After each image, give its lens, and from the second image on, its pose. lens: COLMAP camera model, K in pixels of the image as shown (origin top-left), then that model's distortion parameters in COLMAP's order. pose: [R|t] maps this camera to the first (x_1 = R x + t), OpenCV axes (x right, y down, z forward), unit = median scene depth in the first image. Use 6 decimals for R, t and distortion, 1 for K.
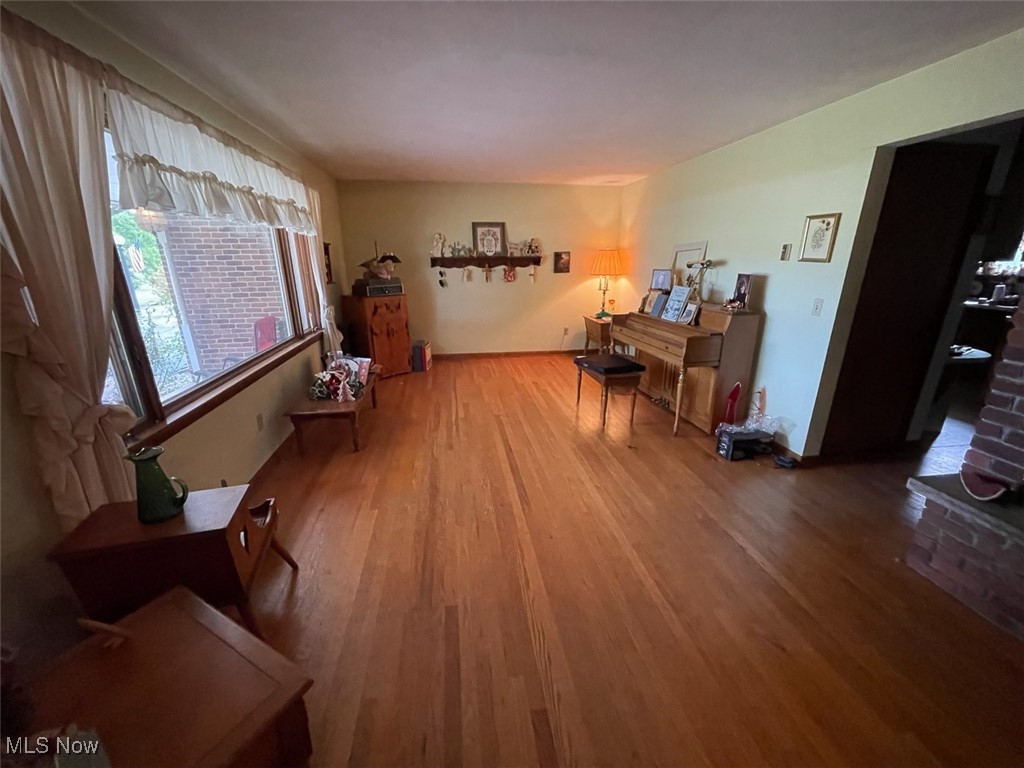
lens RADIAL K [[411.3, 0, 513.2], [0, 411.3, 386.2], [0, 0, 1]] dist [-0.000932, -0.000094]
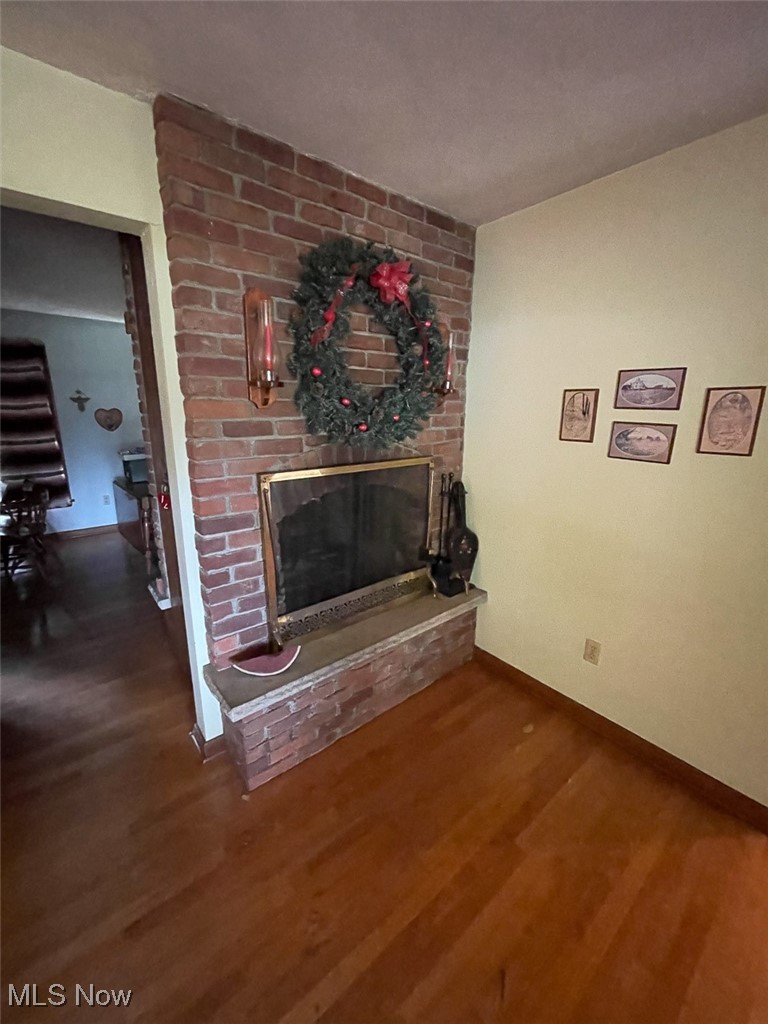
lens RADIAL K [[411.3, 0, 384.2], [0, 411.3, 507.6], [0, 0, 1]] dist [-0.000932, -0.000094]
pose [[-0.512959, -0.216745, 0.830599, 0.311830], [0.248842, 0.888505, 0.385535, -0.357495], [-0.821554, 0.404452, -0.401831, 1.019559]]
